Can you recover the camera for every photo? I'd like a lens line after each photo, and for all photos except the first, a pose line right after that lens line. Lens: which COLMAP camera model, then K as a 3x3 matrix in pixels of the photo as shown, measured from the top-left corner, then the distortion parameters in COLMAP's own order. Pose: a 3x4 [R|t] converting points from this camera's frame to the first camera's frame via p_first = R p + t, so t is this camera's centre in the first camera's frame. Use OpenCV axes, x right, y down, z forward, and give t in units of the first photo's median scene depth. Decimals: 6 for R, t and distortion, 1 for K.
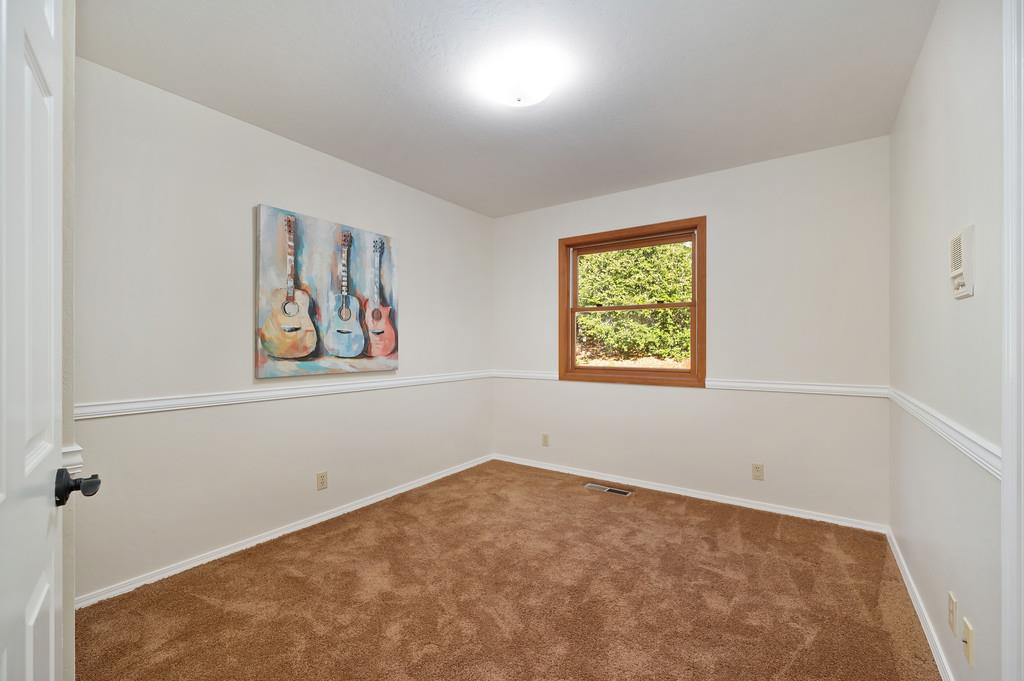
lens RADIAL K [[429.9, 0, 518.0], [0, 429.9, 344.5], [0, 0, 1]] dist [0.004319, 0.000179]
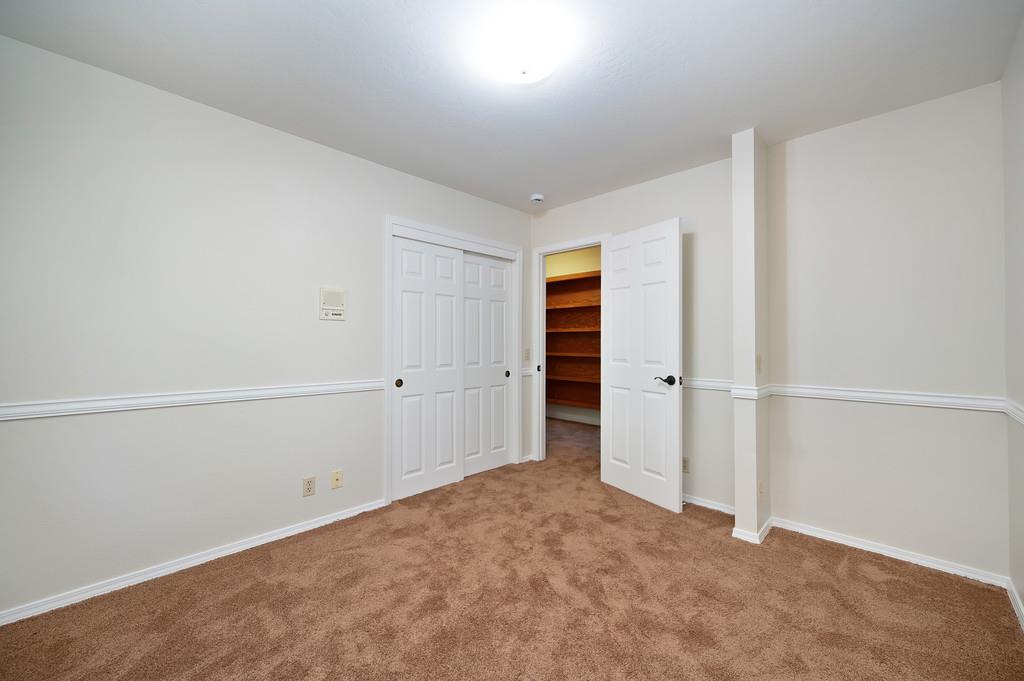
lens RADIAL K [[410.3, 0, 509.9], [0, 410.3, 332.5], [0, 0, 1]] dist [-0.003733, -0.000161]
pose [[0.987253, 0.001849, -0.159150, 0.123835], [-0.005971, 0.999659, -0.025431, 0.000053], [0.159048, 0.026058, 0.986927, 0.178327]]
